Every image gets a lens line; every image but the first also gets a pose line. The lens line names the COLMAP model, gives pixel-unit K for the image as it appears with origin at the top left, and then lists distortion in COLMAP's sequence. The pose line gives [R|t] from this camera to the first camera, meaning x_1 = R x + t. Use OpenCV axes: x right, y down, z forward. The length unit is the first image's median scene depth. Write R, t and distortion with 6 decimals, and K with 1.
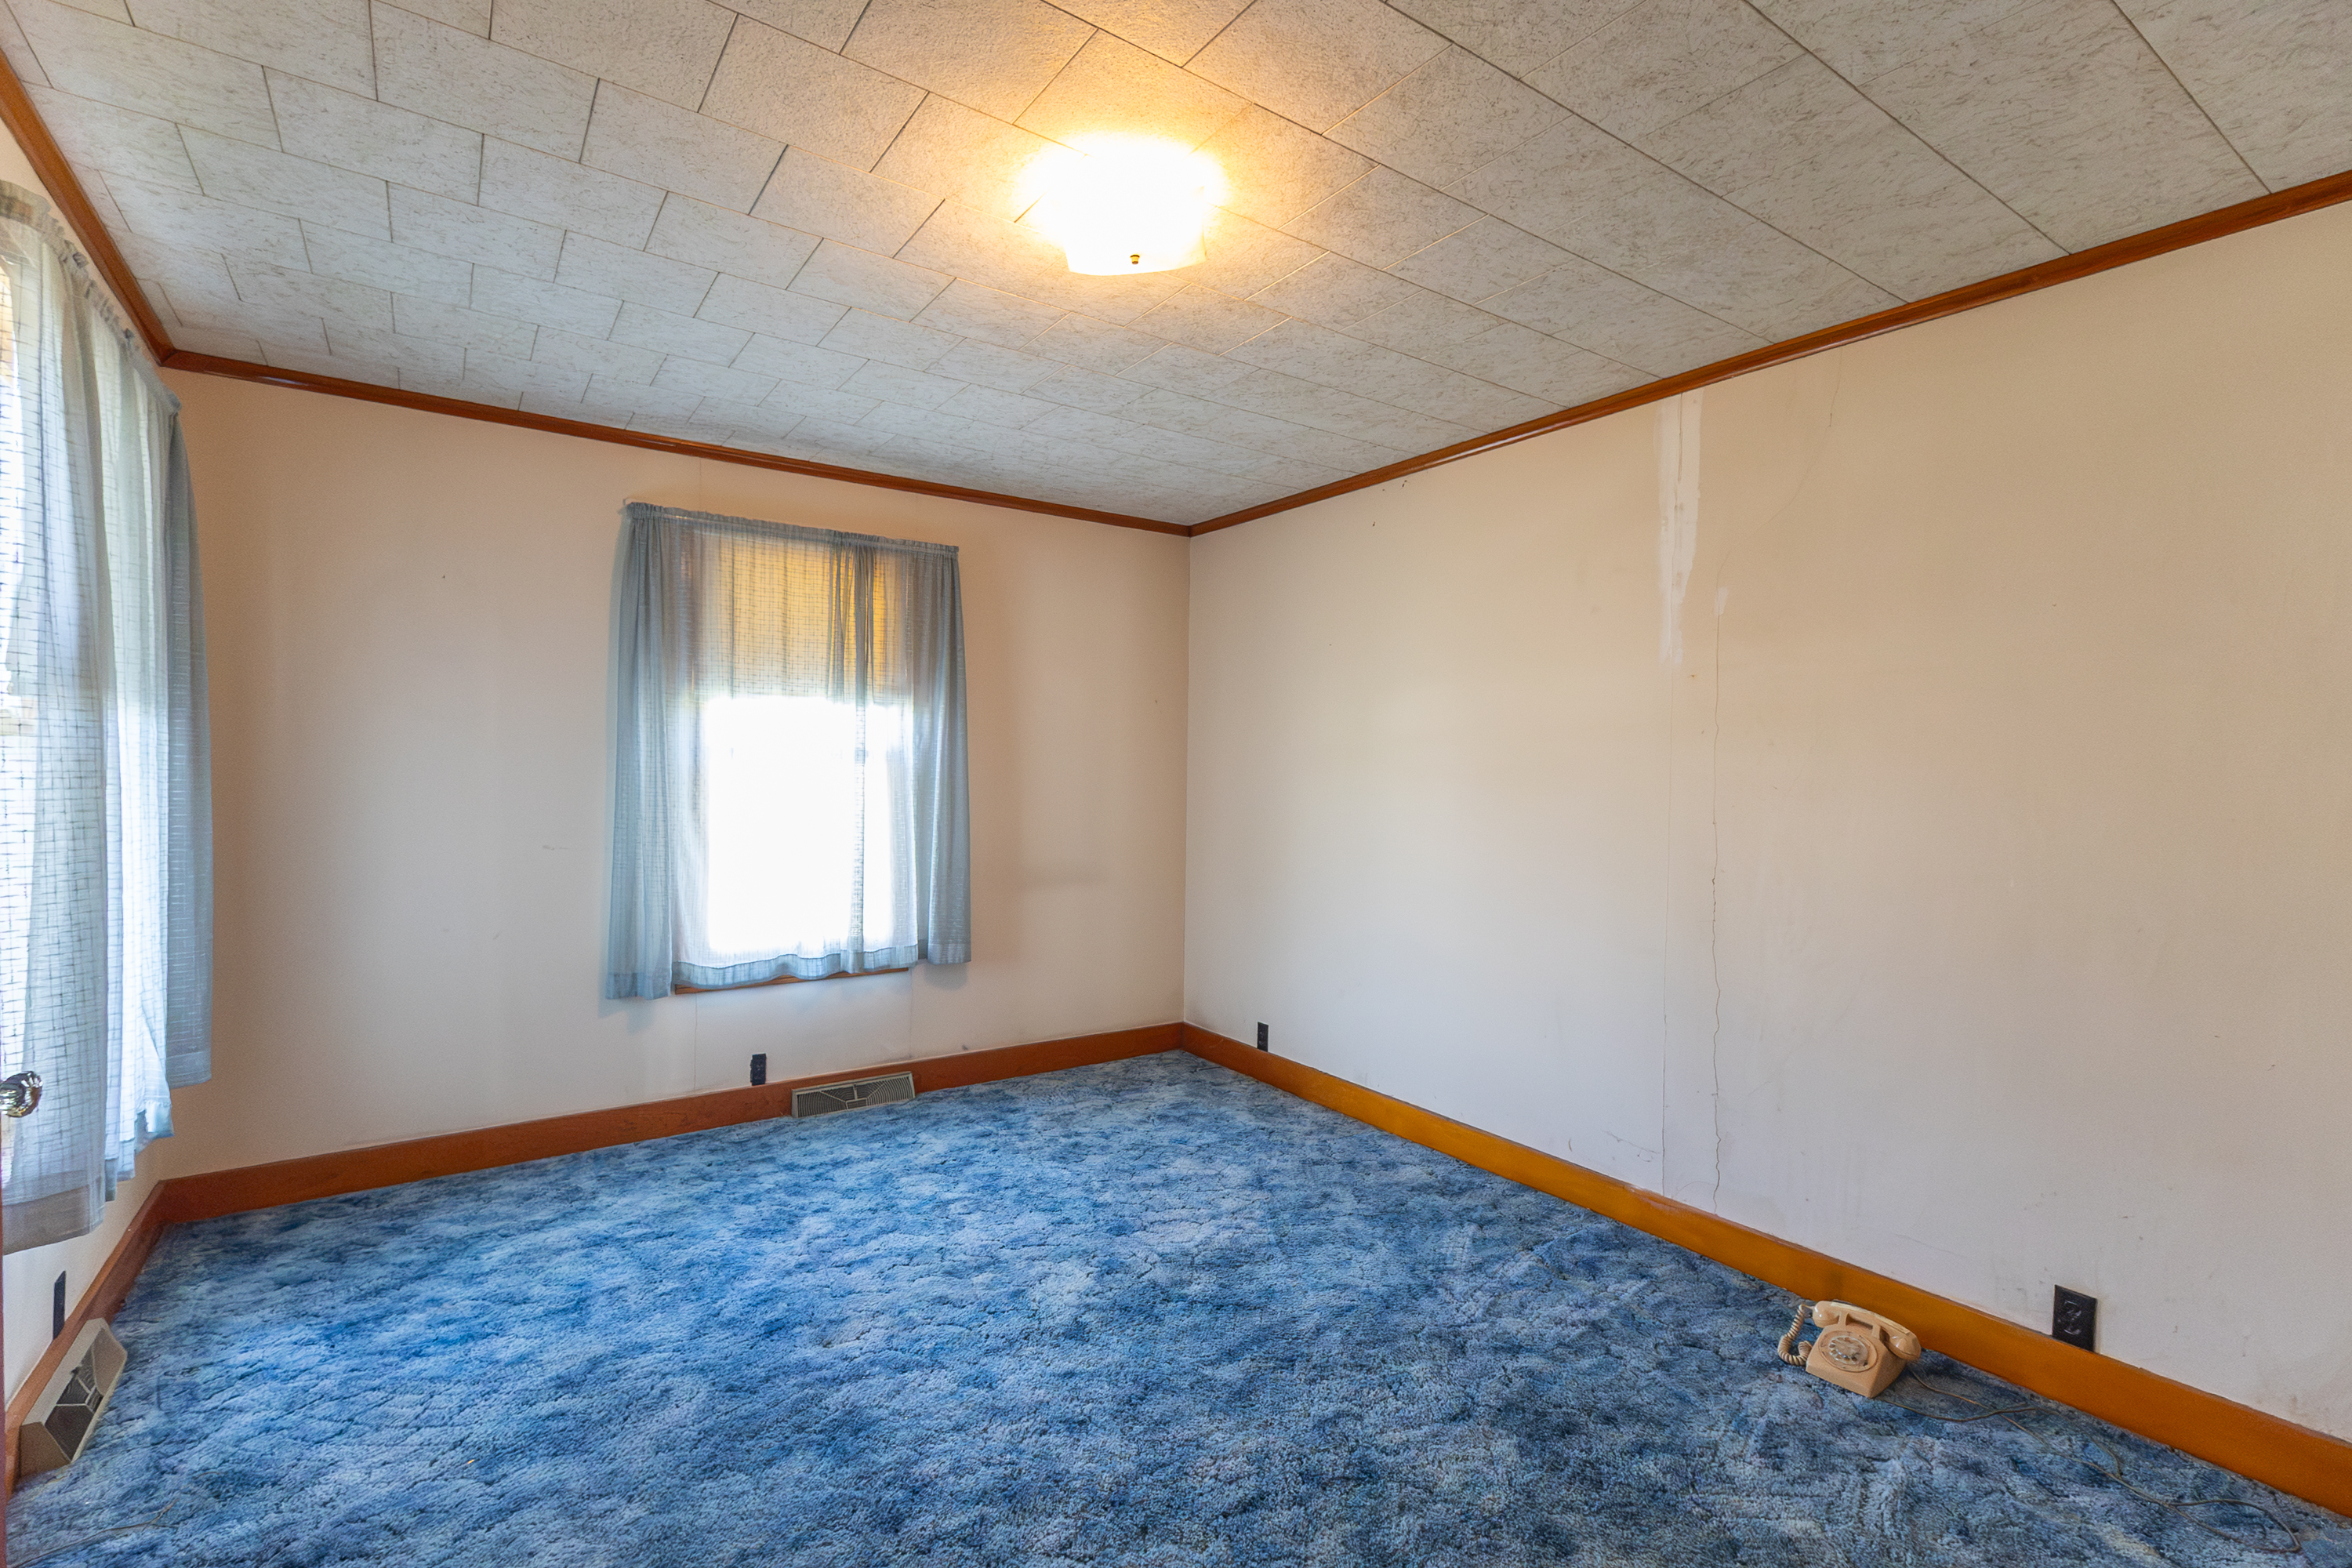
lens RADIAL K [[1080.6, 0, 1175.2], [0, 1080.6, 792.1], [0, 0, 1]] dist [0.012665, -0.000508]
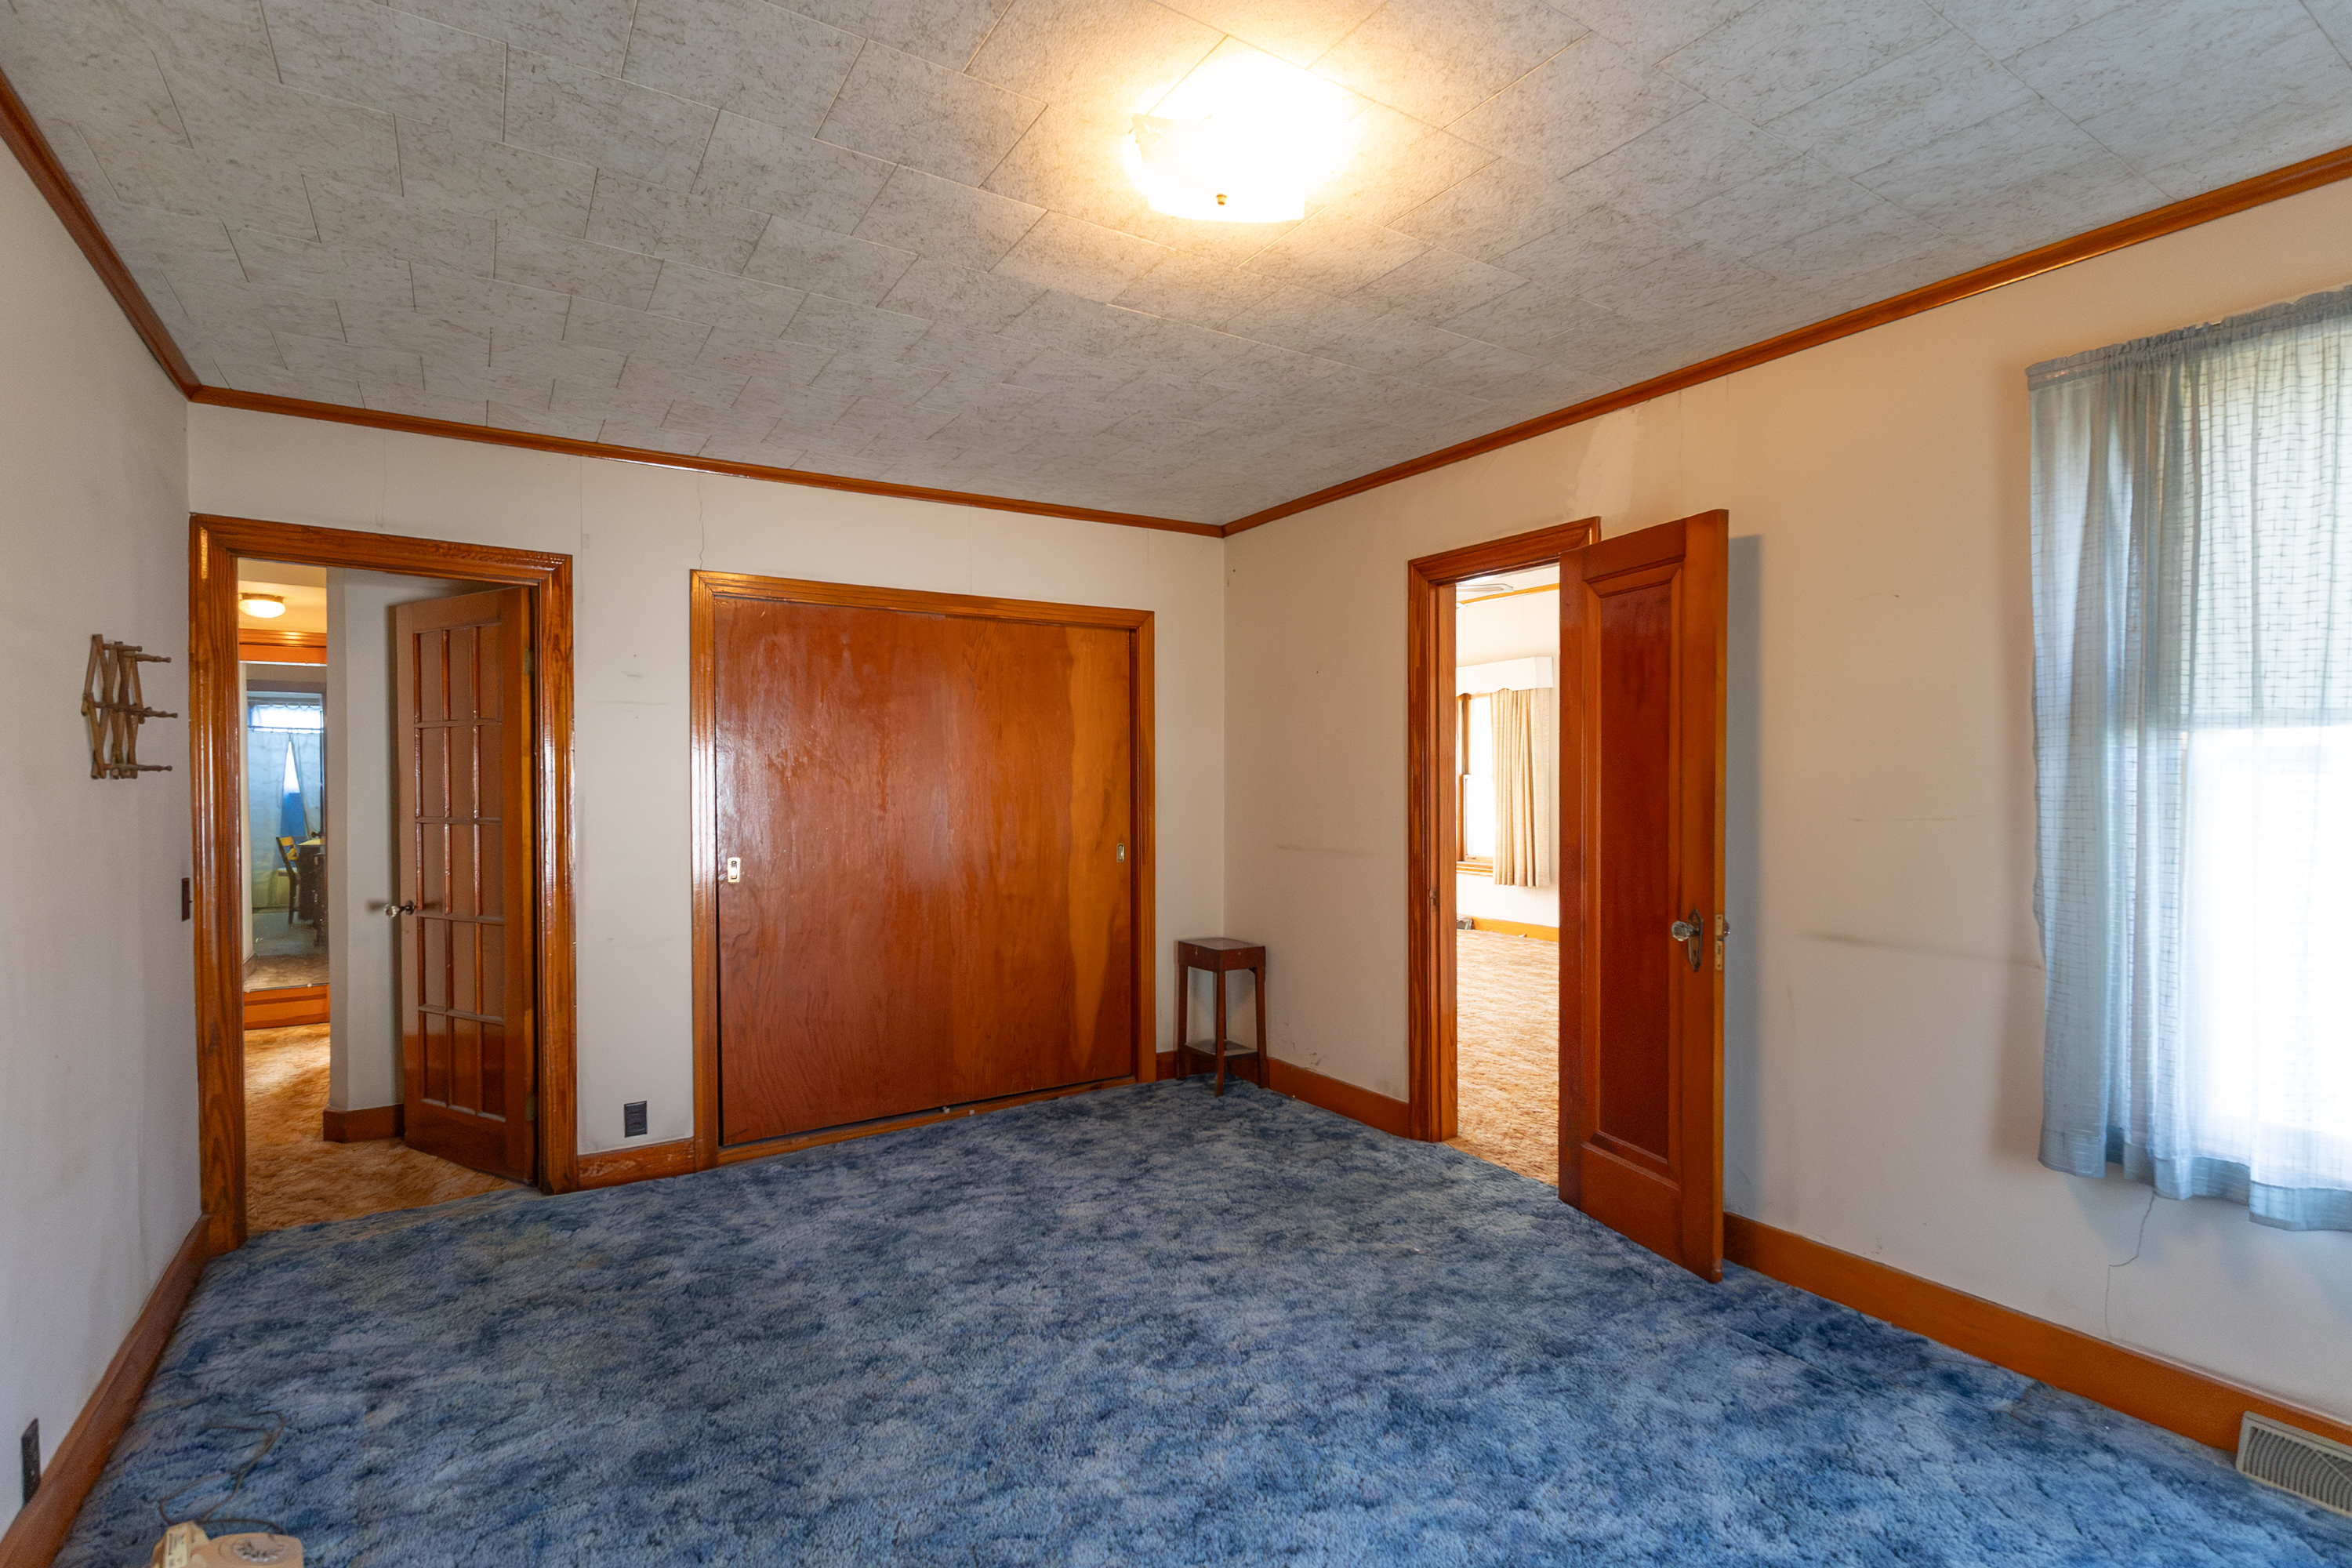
lens RADIAL K [[1119.6, 0, 1171.7], [0, 1119.6, 788.9], [0, 0, 1]] dist [0.000650, 0.000134]
pose [[-0.999073, -0.011492, 0.041491, -0.041321], [-0.010708, 0.999761, 0.019070, -0.034749], [-0.041700, 0.018608, -0.998957, 1.971014]]
